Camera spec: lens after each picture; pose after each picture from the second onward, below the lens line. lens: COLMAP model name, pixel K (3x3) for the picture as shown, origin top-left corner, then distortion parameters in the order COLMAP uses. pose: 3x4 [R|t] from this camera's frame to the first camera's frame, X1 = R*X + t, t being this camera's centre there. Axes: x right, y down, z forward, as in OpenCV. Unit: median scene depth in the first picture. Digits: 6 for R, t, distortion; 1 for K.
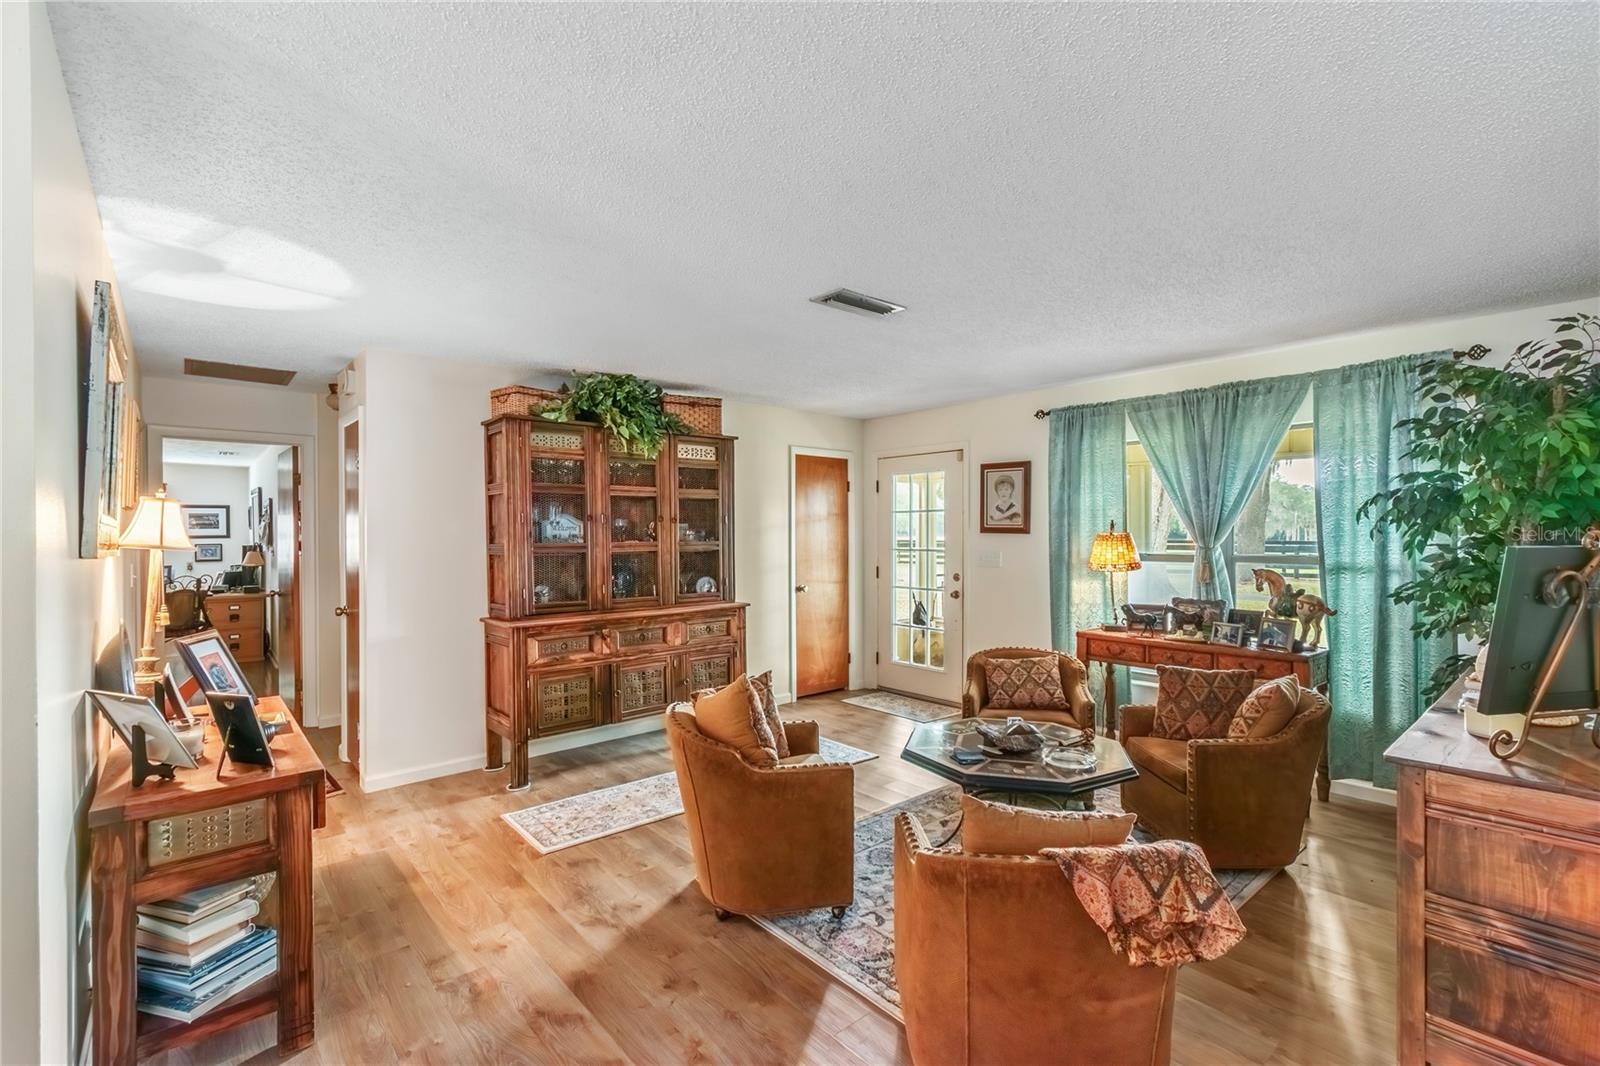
lens RADIAL K [[719.5, 0, 807.0], [0, 719.5, 532.9], [0, 0, 1]] dist [0.000311, 0.000217]
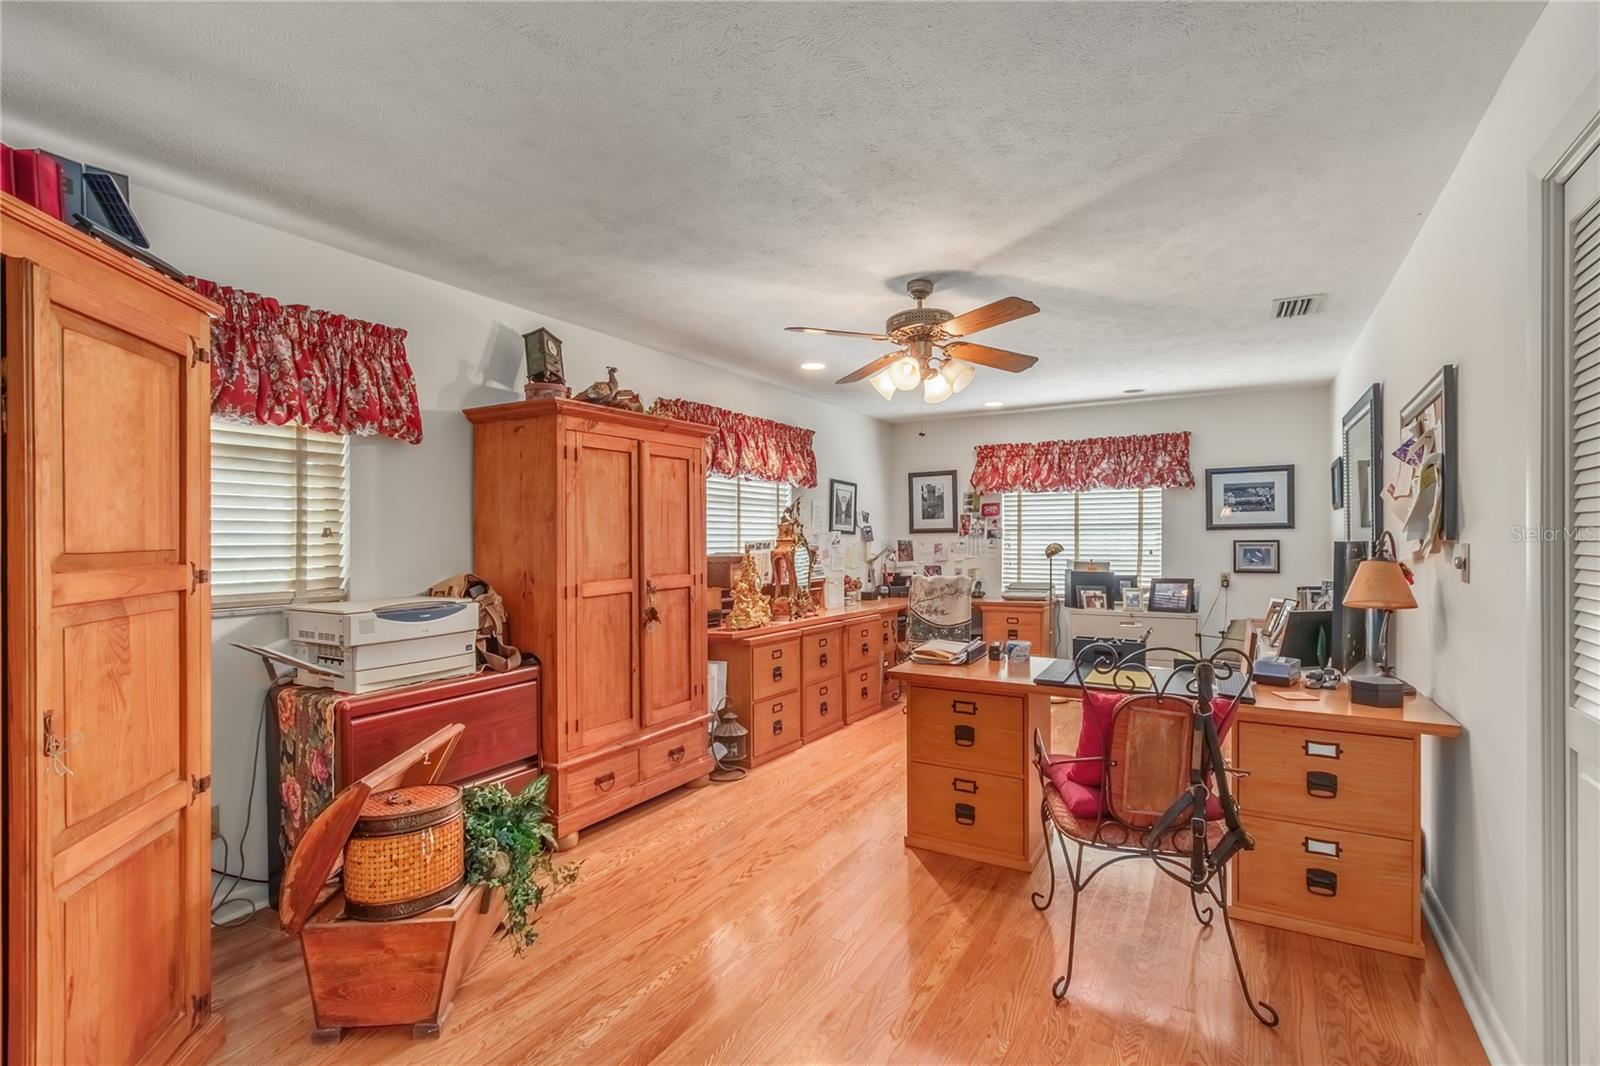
lens RADIAL K [[719.5, 0, 803.6], [0, 719.5, 536.7], [0, 0, 1]] dist [0.000311, 0.000217]
pose [[0.301402, 0.004117, -0.953488, -0.488688], [-0.000400, 0.999991, 0.004192, 0.011974], [0.953497, -0.000882, 0.301400, 0.598585]]
